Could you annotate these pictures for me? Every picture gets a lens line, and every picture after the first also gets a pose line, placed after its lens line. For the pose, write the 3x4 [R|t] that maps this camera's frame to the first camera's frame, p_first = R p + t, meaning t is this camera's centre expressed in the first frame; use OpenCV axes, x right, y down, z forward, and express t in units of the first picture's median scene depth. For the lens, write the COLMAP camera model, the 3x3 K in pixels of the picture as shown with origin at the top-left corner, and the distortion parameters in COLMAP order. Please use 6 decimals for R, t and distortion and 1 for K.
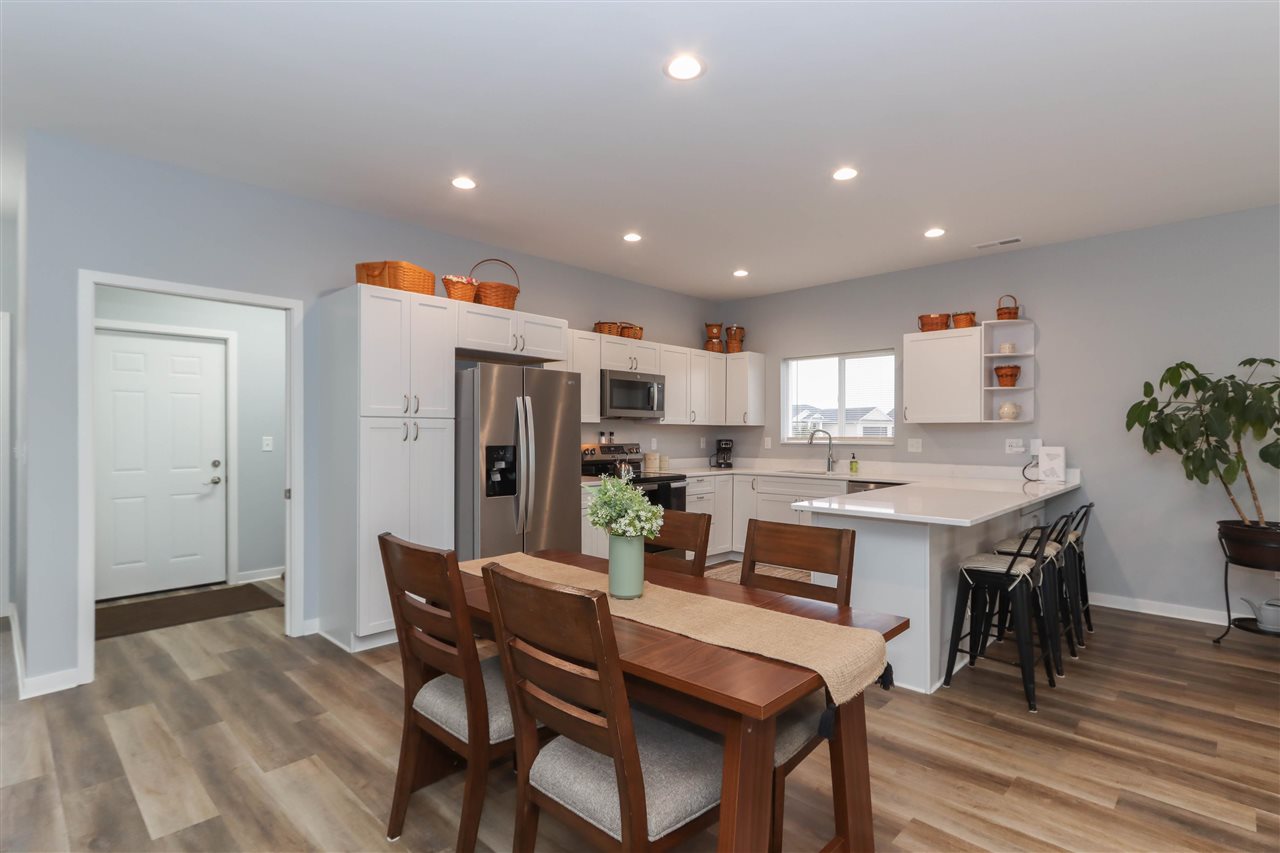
lens RADIAL K [[626.6, 0, 629.0], [0, 626.6, 432.8], [0, 0, 1]] dist [0.001724, 0.001879]
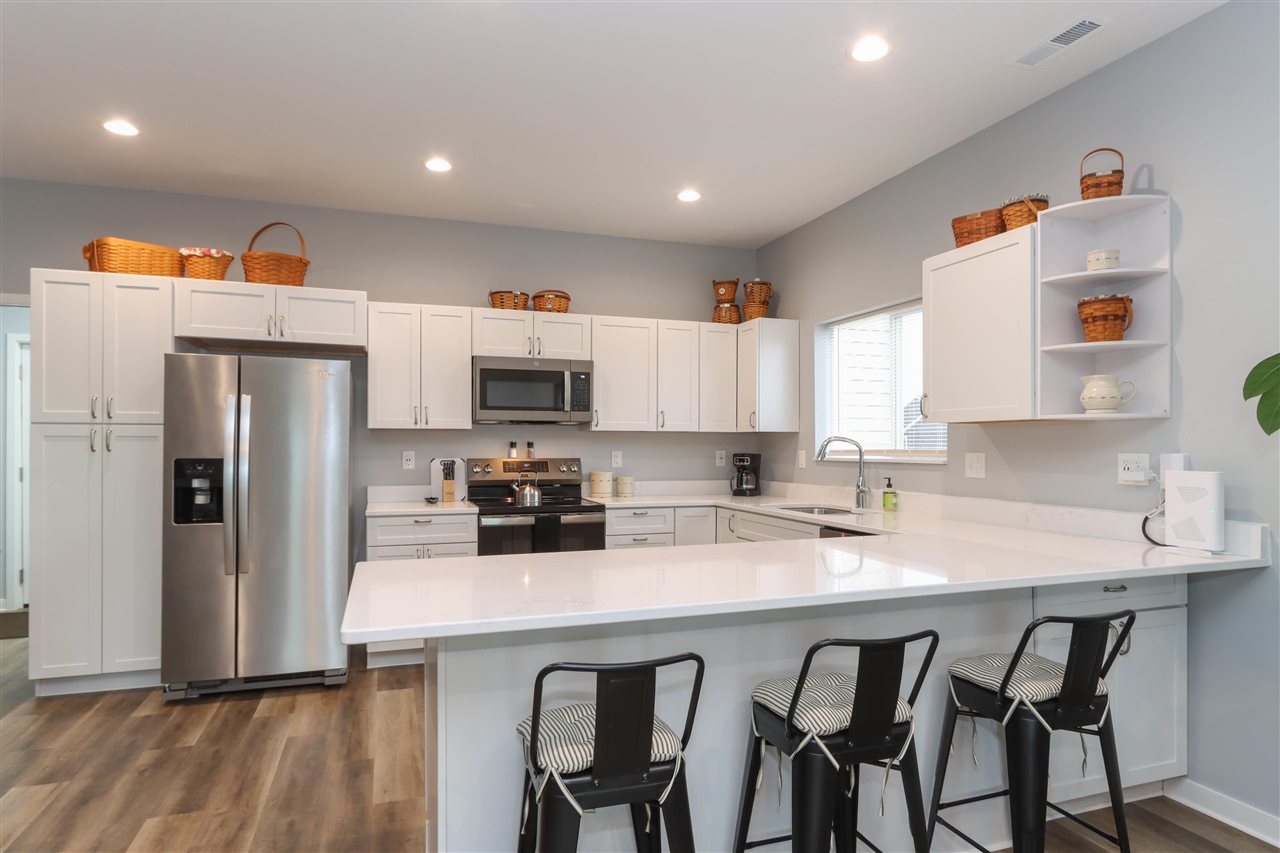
lens RADIAL K [[732.6, 0, 620.2], [0, 732.6, 443.0], [0, 0, 1]] dist [-0.001374, -0.002456]
pose [[0.886761, -0.002801, -0.462220, 0.512434], [0.000175, 0.999984, -0.005723, 0.005053], [0.462228, 0.004994, 0.886747, 0.330587]]
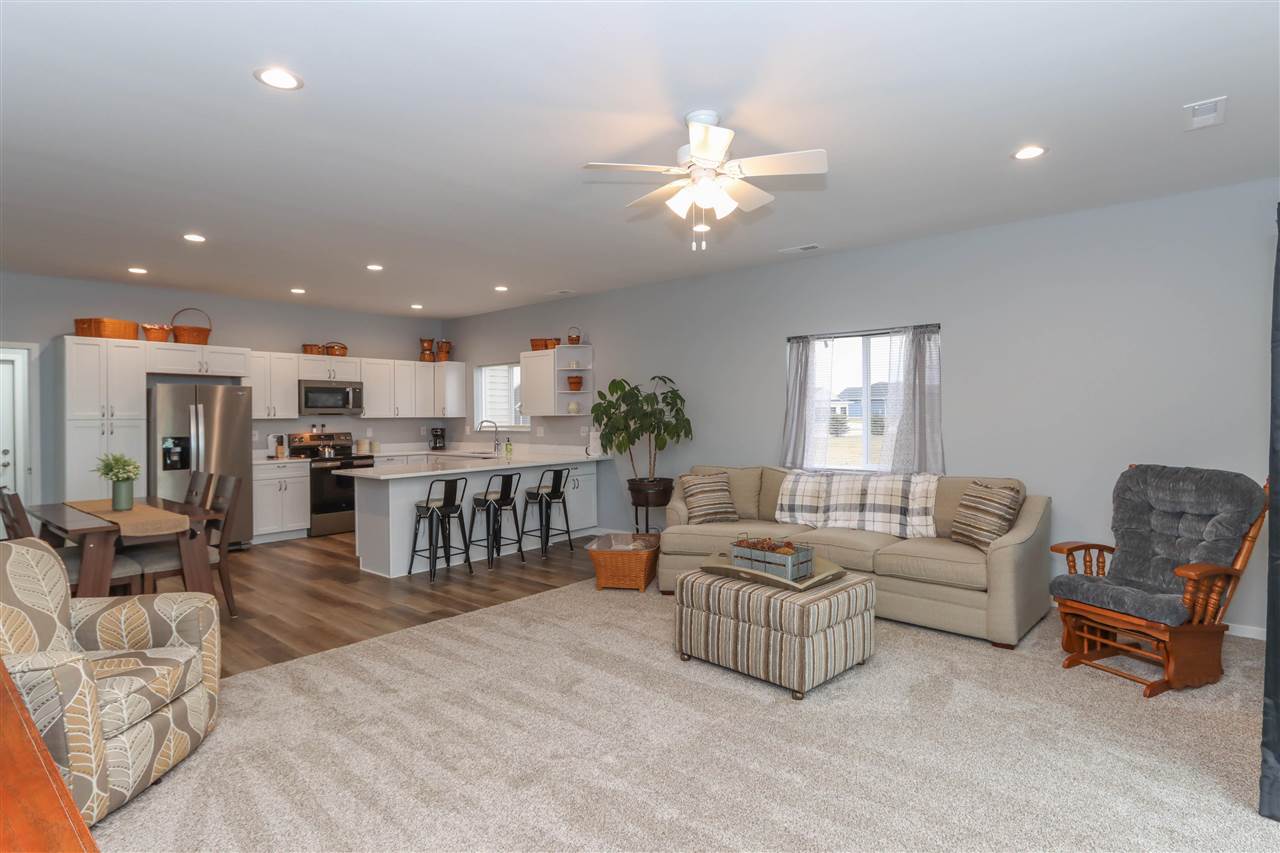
lens RADIAL K [[663.8, 0, 630.4], [0, 663.8, 410.6], [0, 0, 1]] dist [-0.004861, 0.001822]
pose [[0.998328, -0.011152, 0.056716, 0.617057], [0.011579, 0.999907, -0.007206, -0.014561], [-0.056630, 0.007850, 0.998364, -0.515565]]
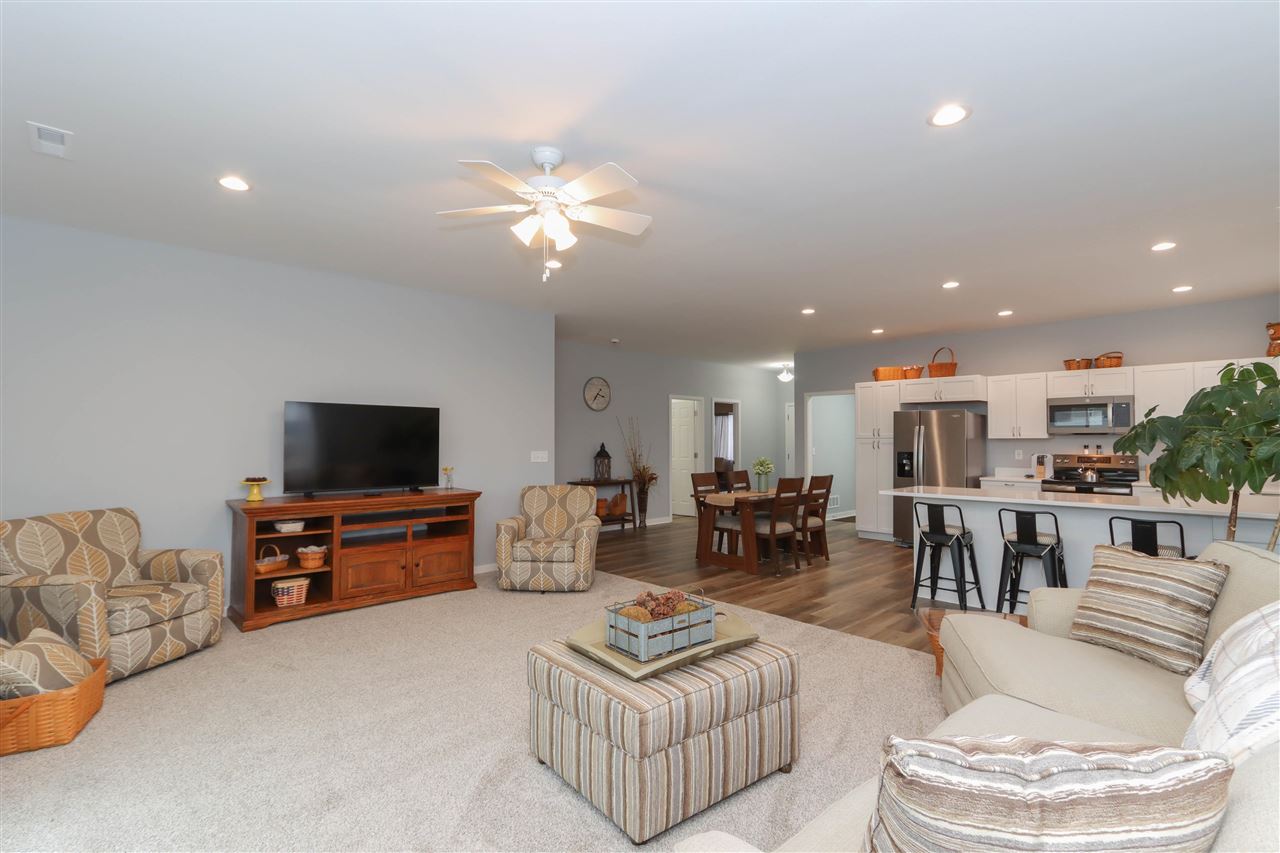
lens RADIAL K [[626.6, 0, 650.0], [0, 626.6, 426.5], [0, 0, 1]] dist [0.001724, 0.001879]
pose [[-0.015742, -0.022627, -0.999620, 1.344109], [0.000415, 0.999744, -0.022637, -0.011776], [0.999876, -0.000771, -0.015729, 0.170768]]
